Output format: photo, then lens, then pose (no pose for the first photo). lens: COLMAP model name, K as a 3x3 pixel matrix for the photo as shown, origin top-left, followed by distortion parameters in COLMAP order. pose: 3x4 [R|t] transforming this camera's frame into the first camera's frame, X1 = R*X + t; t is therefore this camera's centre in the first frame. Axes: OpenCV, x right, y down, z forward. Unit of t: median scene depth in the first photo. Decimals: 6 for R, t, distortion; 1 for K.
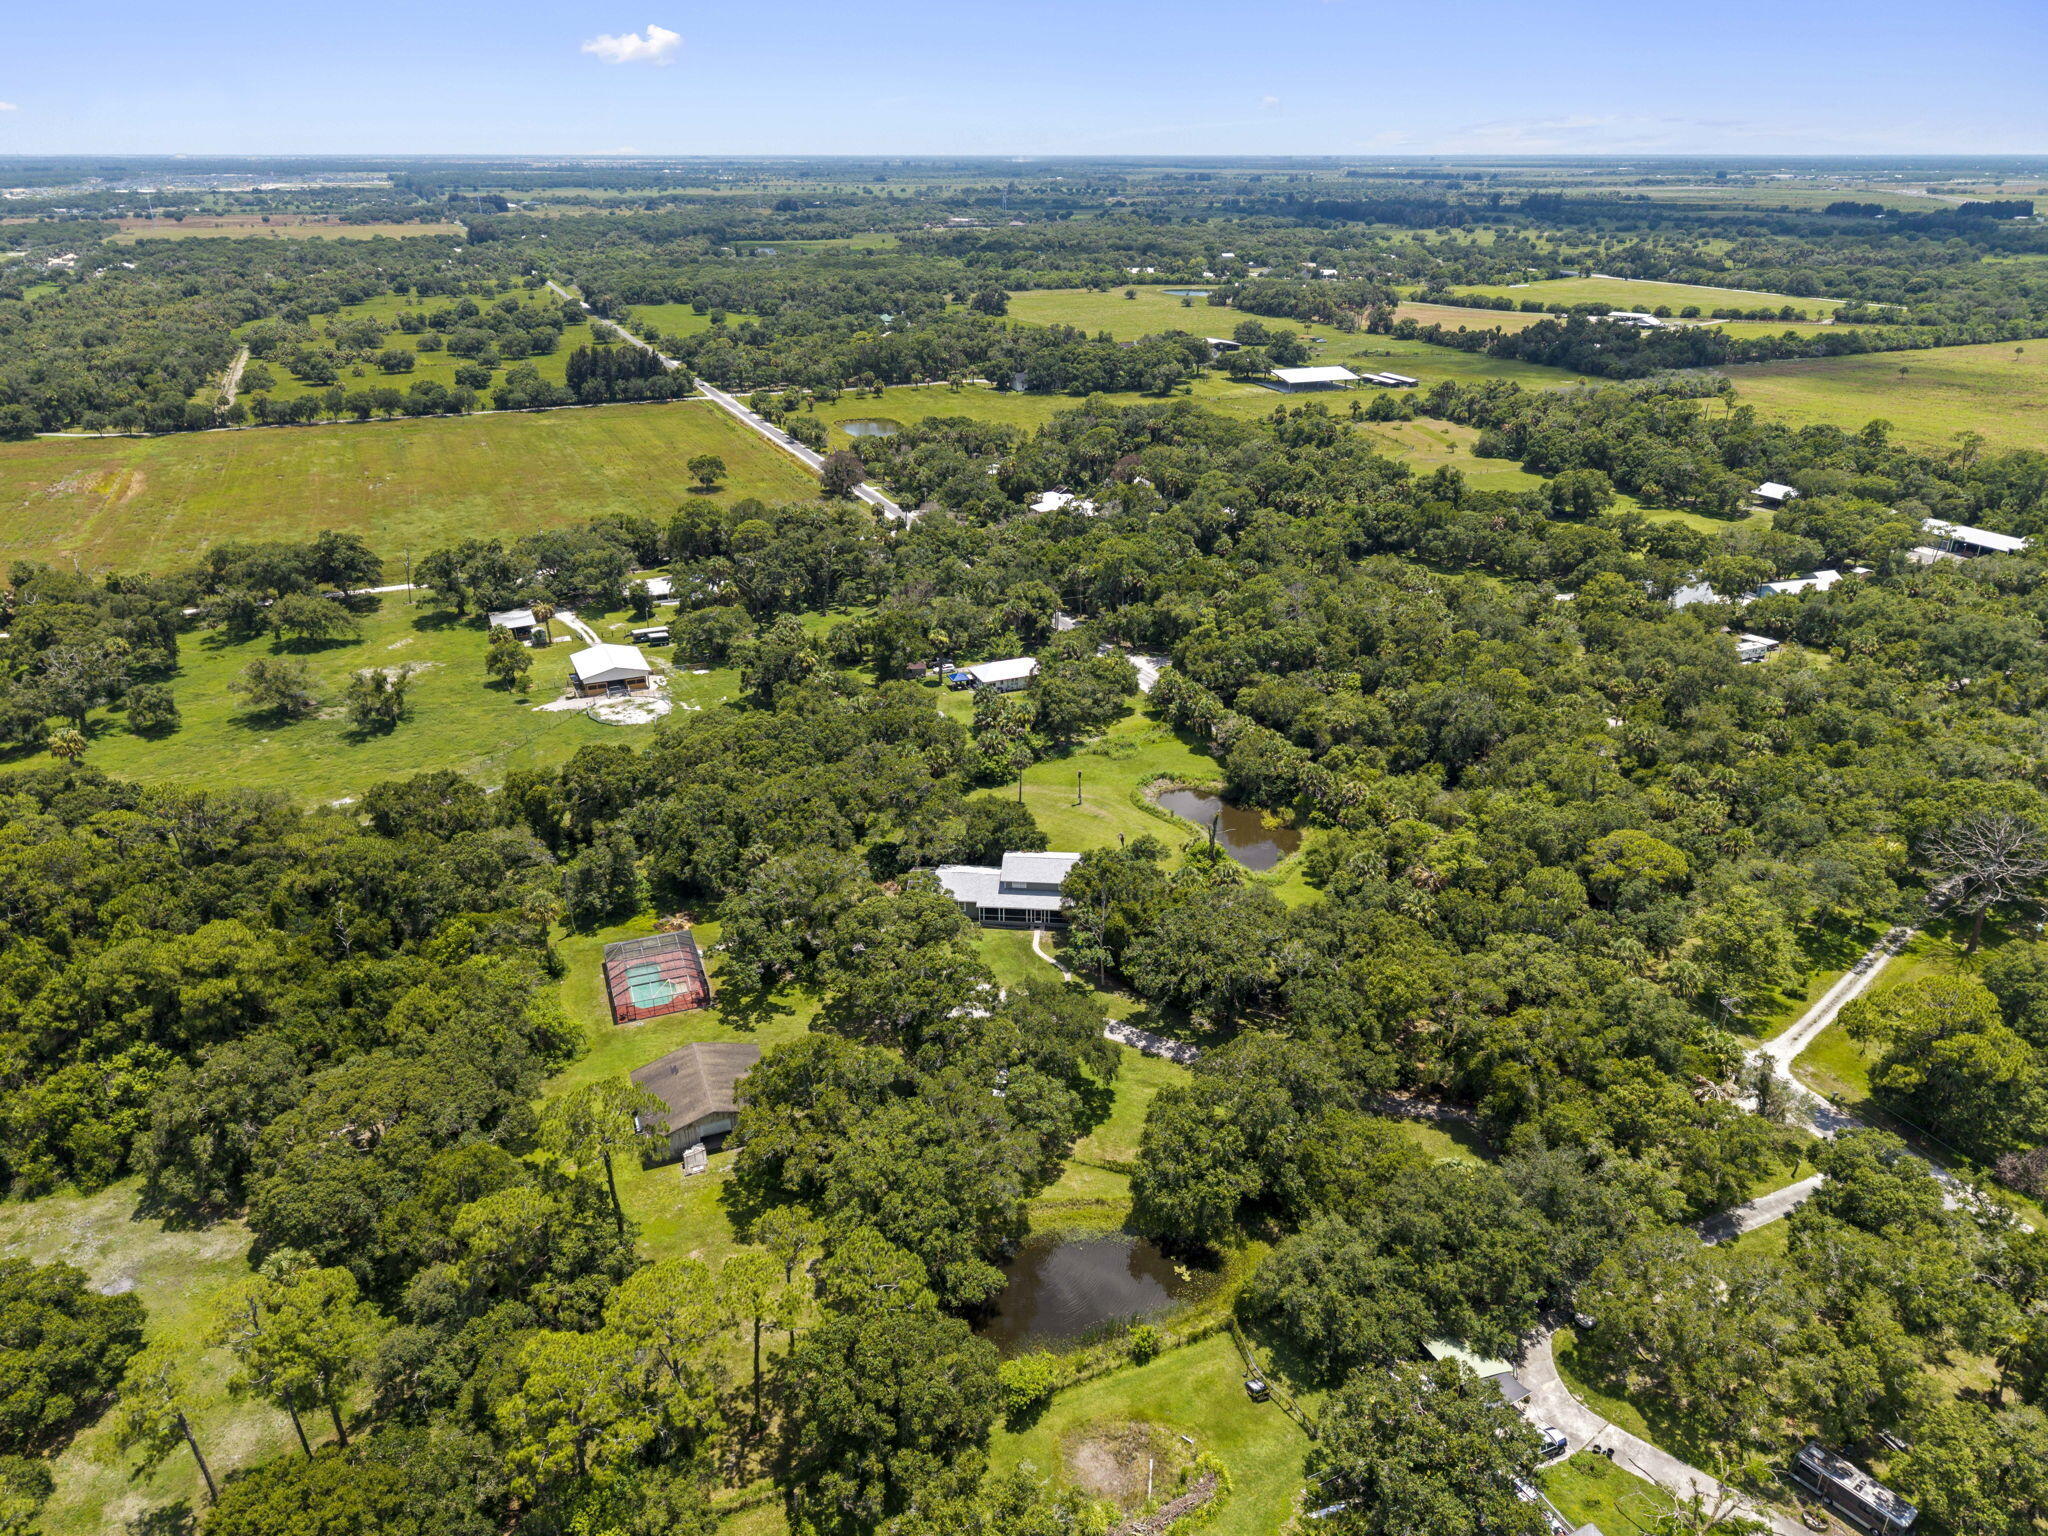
lens RADIAL K [[1352.0, 0, 1038.3], [0, 1352.0, 774.6], [0, 0, 1]] dist [0.027584, -0.026914]
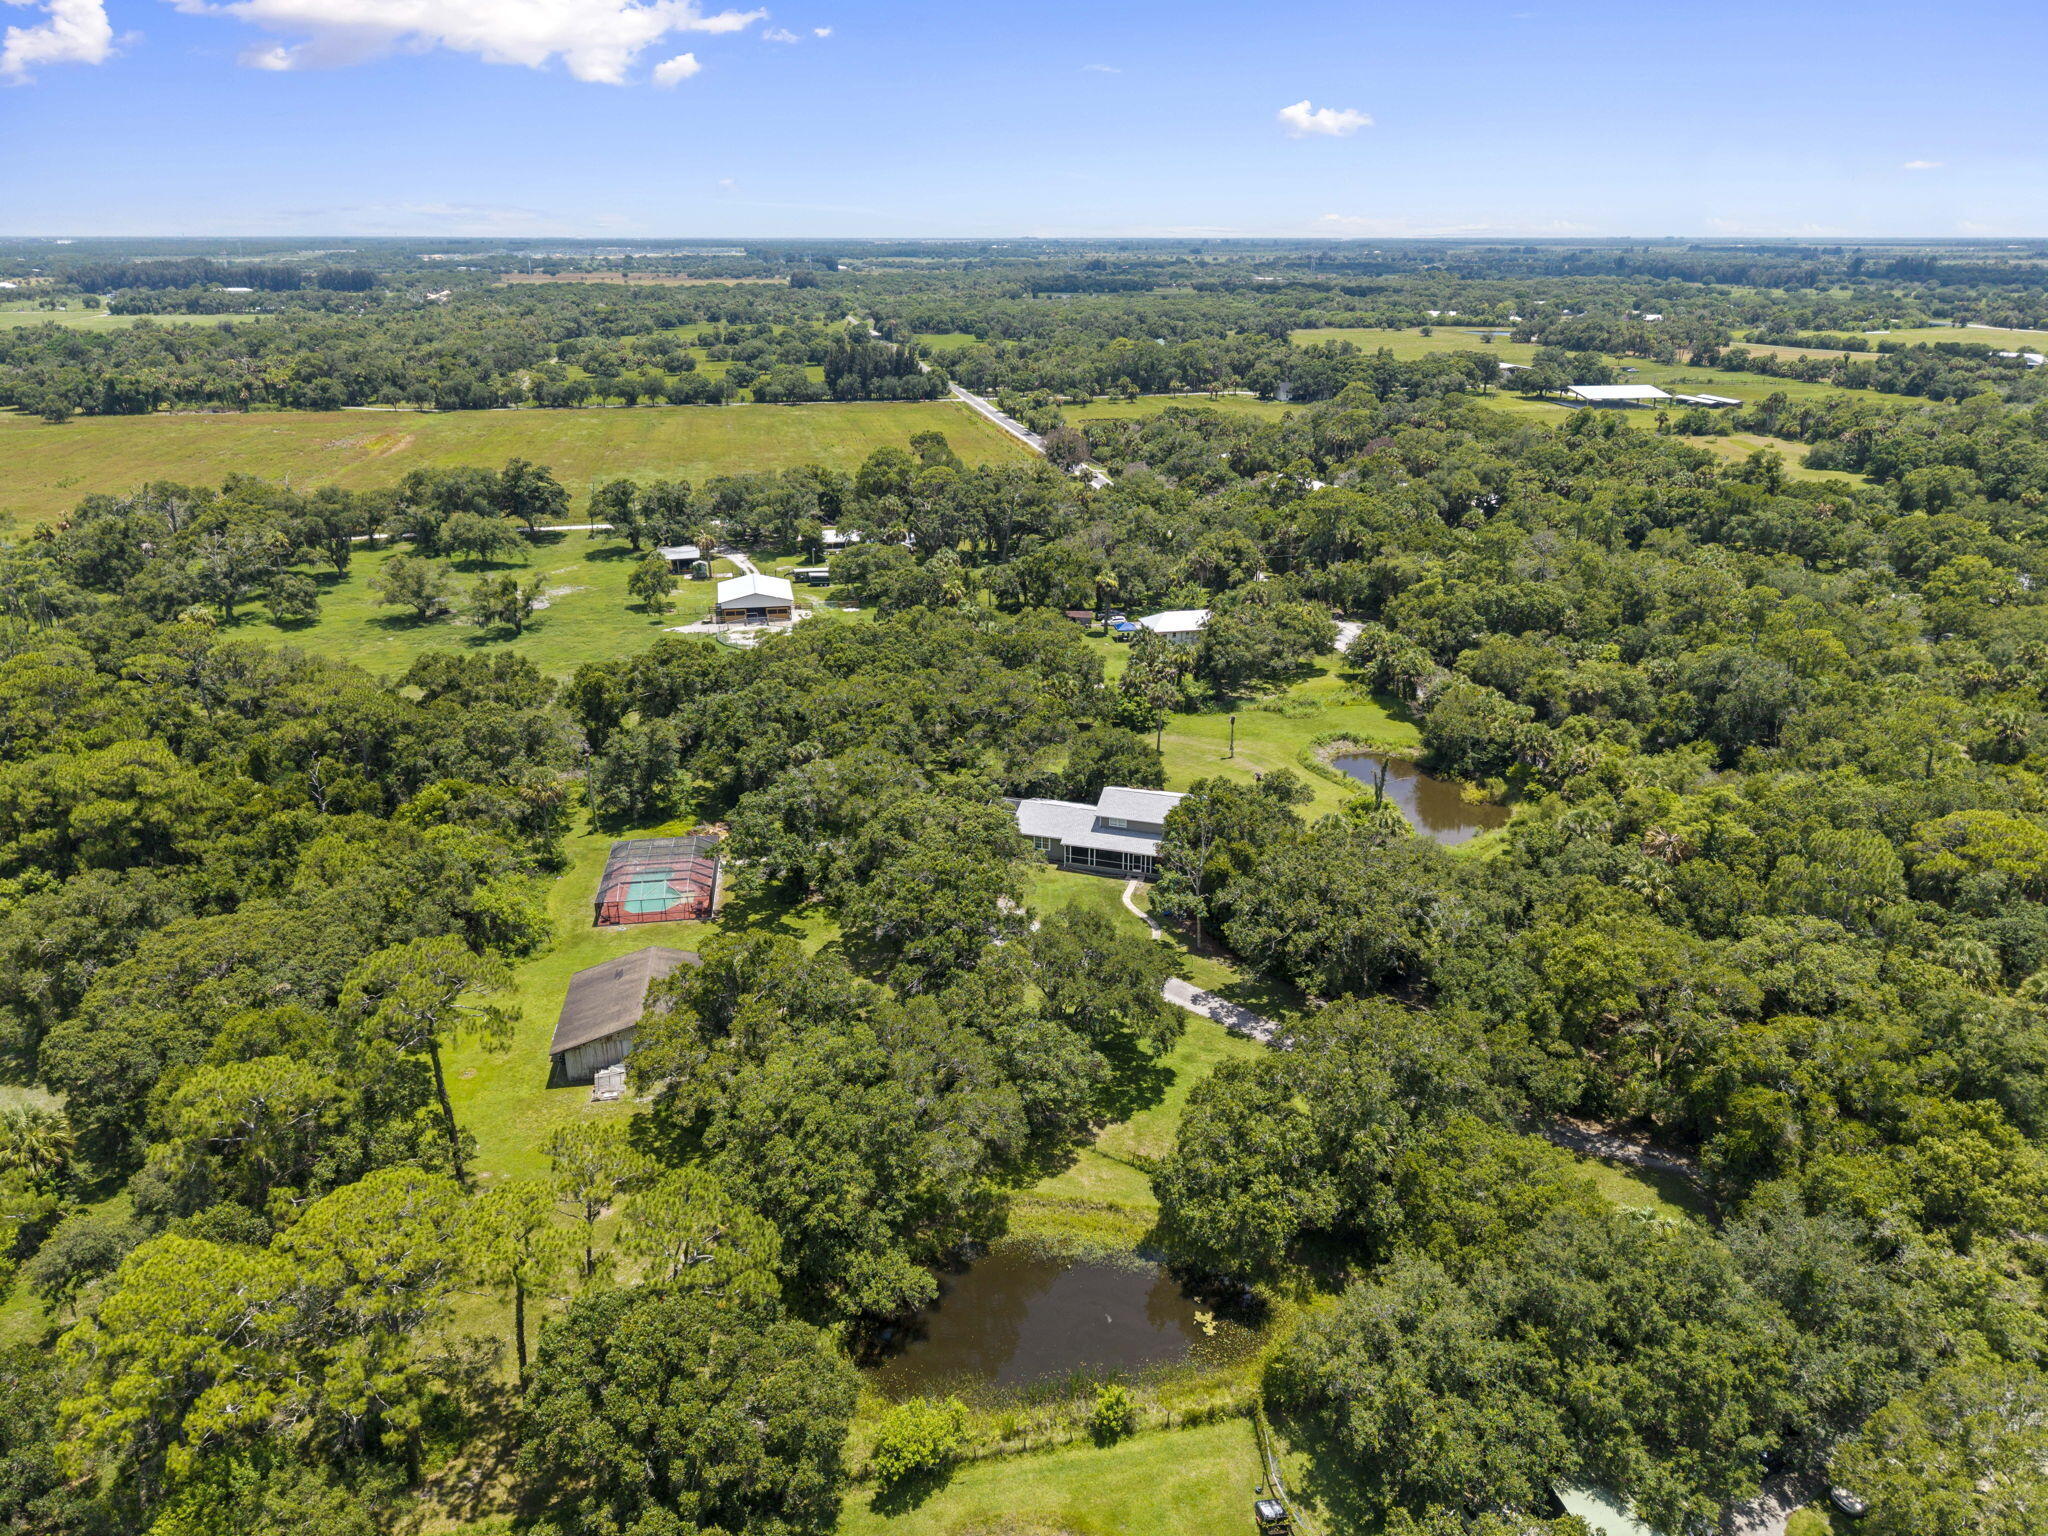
lens RADIAL K [[1352.0, 0, 1038.3], [0, 1352.0, 774.6], [0, 0, 1]] dist [0.027584, -0.026914]
pose [[0.977293, 0.076556, -0.197577, 0.105750], [-0.085387, 0.995677, -0.036559, 0.097236], [0.193925, 0.052600, 0.979605, 0.234455]]
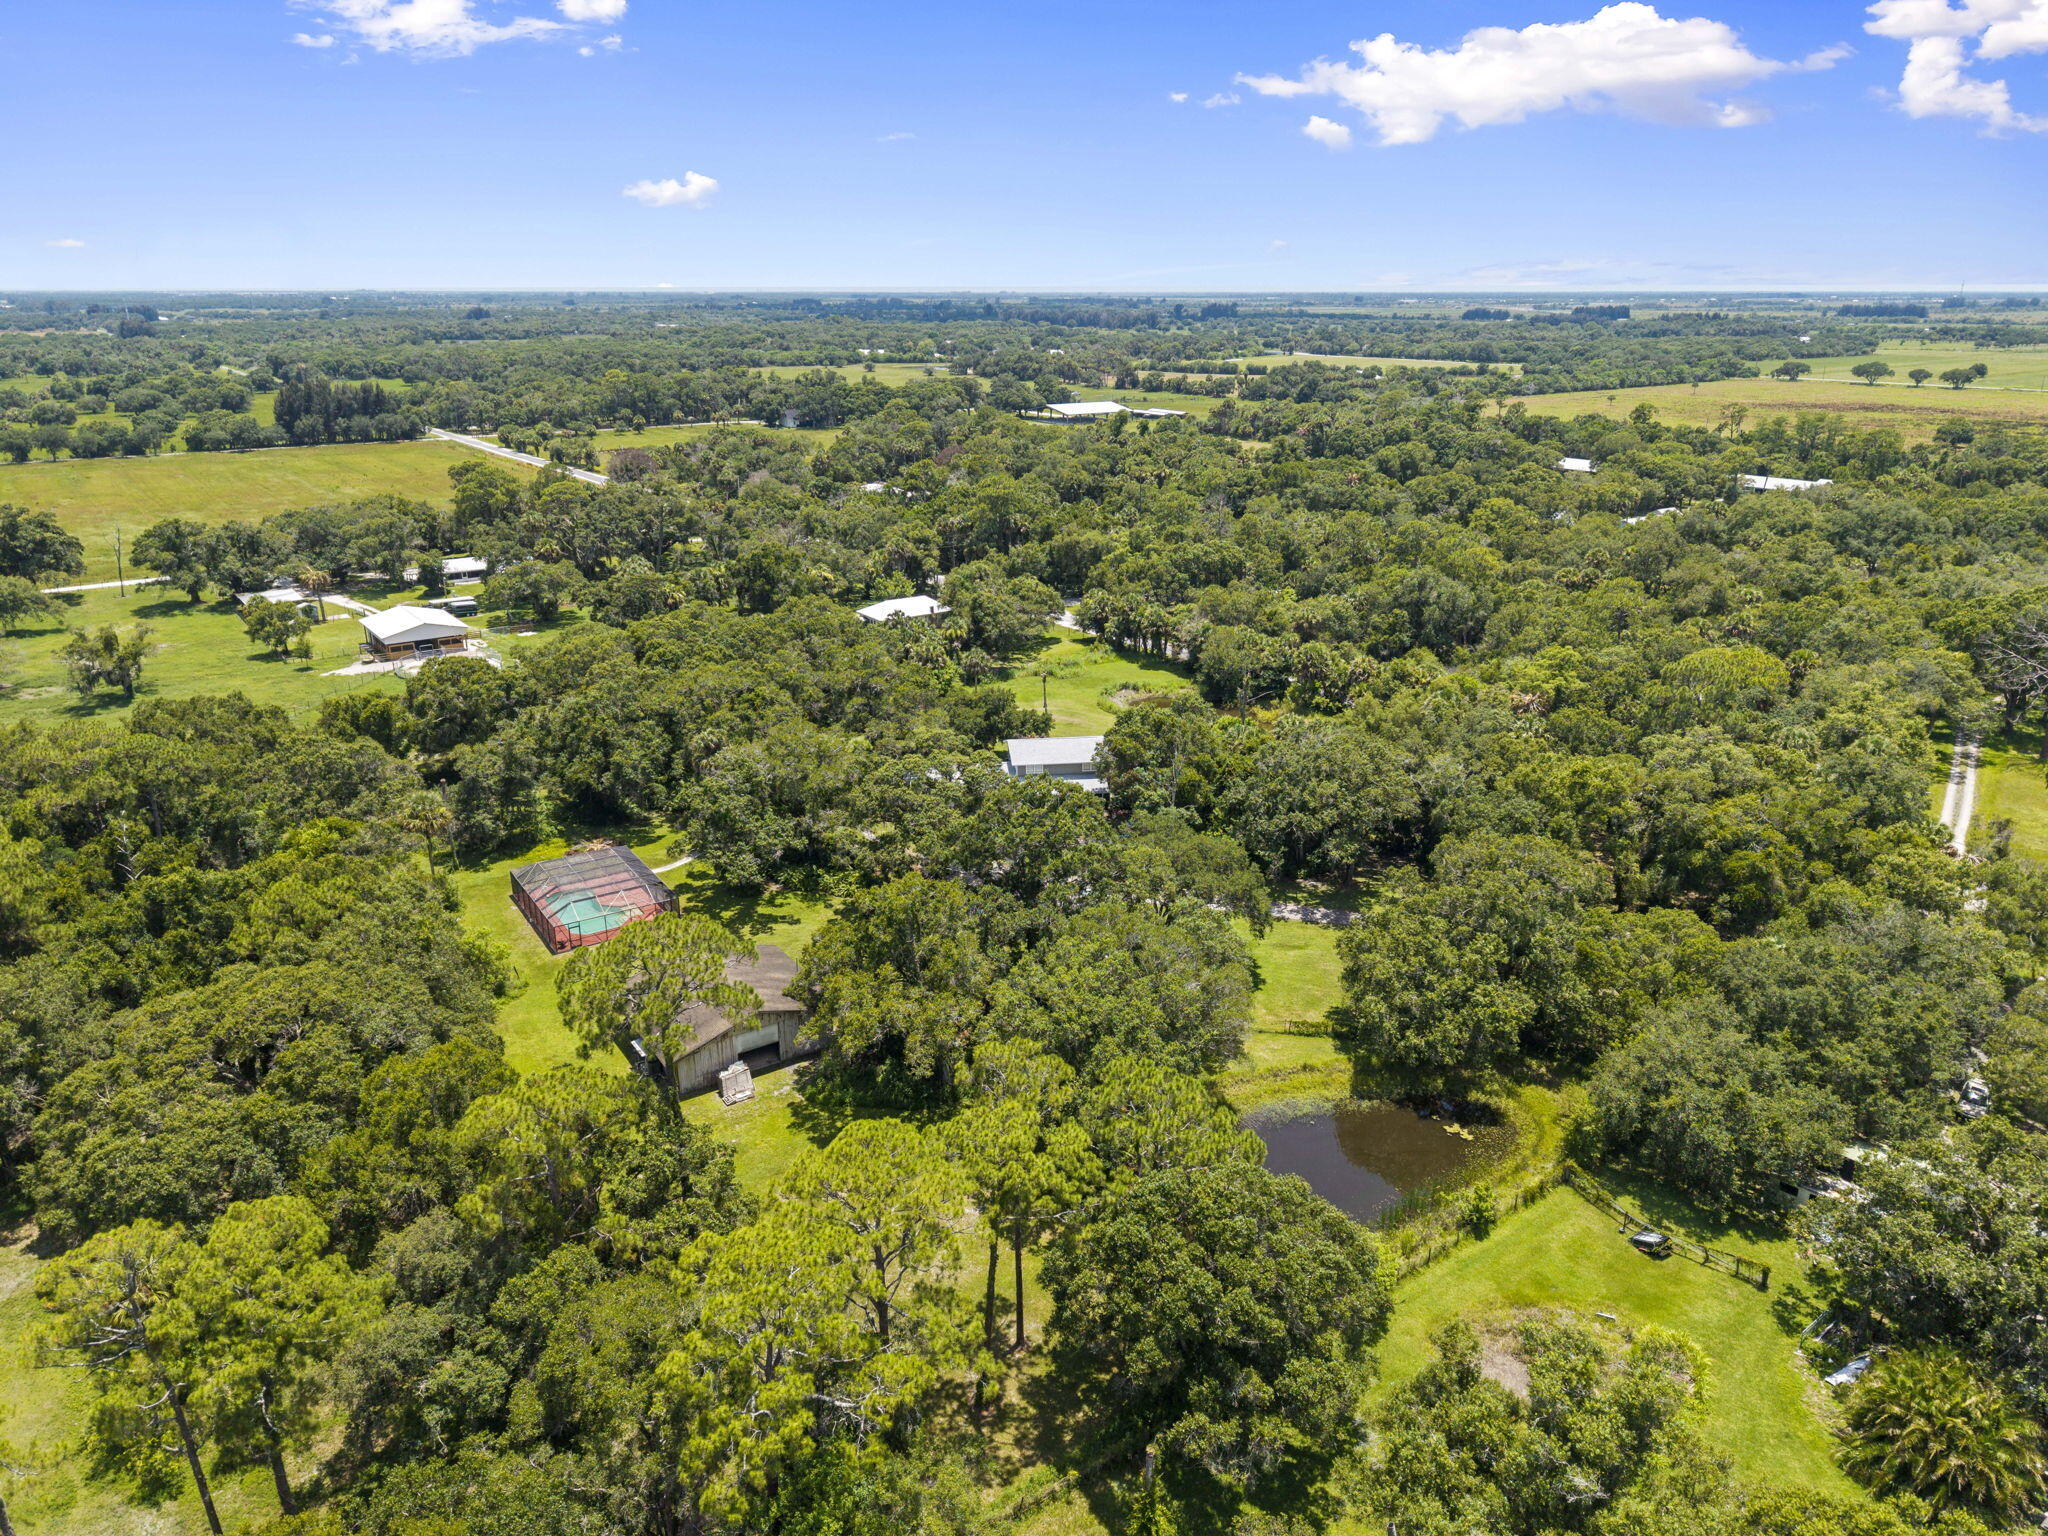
lens RADIAL K [[1352.0, 0, 1038.3], [0, 1352.0, 774.6], [0, 0, 1]] dist [0.027584, -0.026914]
pose [[0.978322, -0.072472, 0.193995, -0.189015], [0.087213, 0.993828, -0.068550, 0.157540], [-0.187829, 0.083983, 0.978605, 0.234201]]
